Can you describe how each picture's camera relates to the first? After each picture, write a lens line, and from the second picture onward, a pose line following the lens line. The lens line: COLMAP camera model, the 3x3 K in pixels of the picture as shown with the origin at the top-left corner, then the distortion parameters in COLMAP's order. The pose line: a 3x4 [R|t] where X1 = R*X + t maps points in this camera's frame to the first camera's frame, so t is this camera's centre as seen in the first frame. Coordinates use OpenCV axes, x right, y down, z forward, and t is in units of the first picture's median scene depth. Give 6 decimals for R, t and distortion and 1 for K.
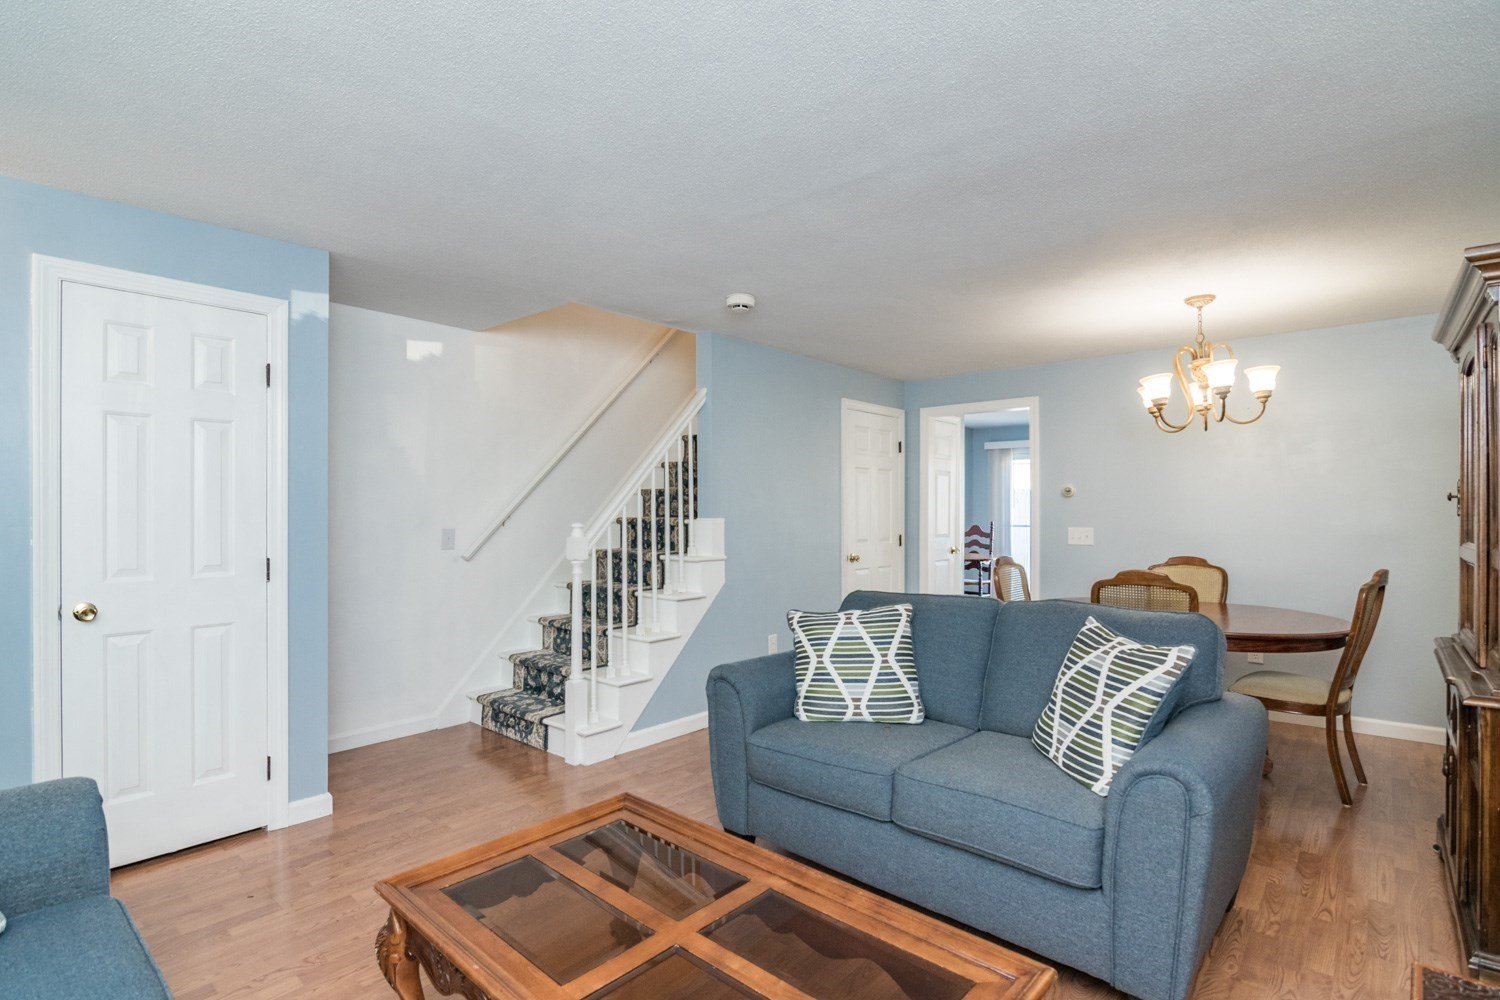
lens RADIAL K [[729.4, 0, 752.6], [0, 729.4, 507.3], [0, 0, 1]] dist [-0.012434, -0.002303]
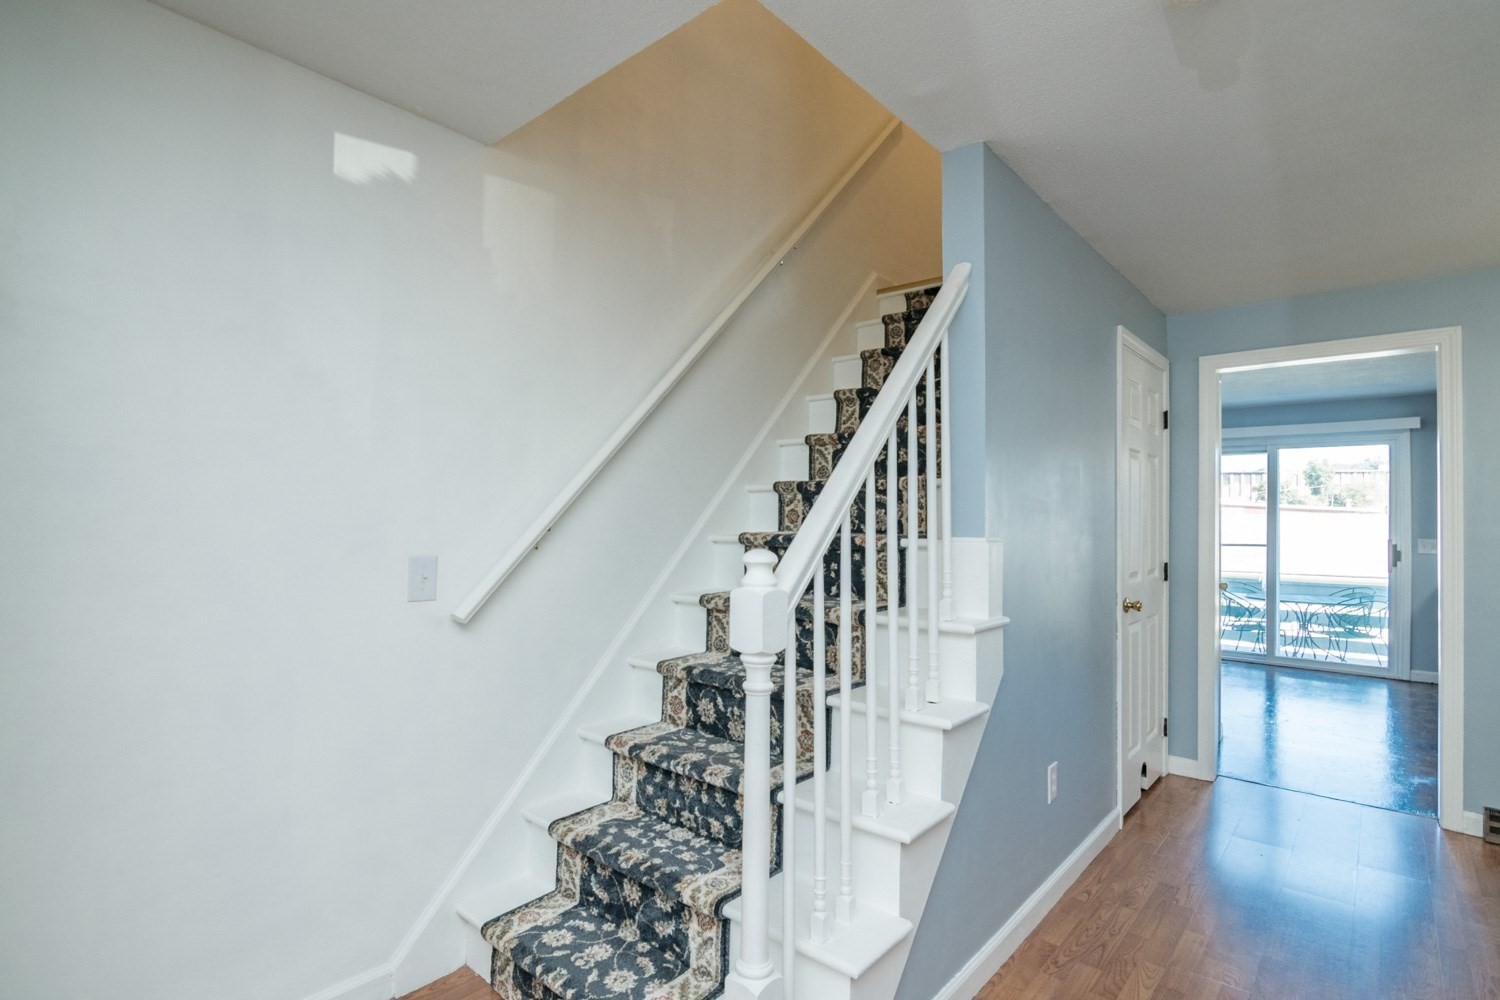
lens RADIAL K [[729.4, 0, 734.3], [0, 729.4, 508.1], [0, 0, 1]] dist [-0.012434, -0.002303]
pose [[0.999901, 0.007210, -0.012080, -0.212274], [-0.007385, 0.999867, -0.014564, 0.003883], [0.011973, 0.014652, 0.999821, 0.532281]]
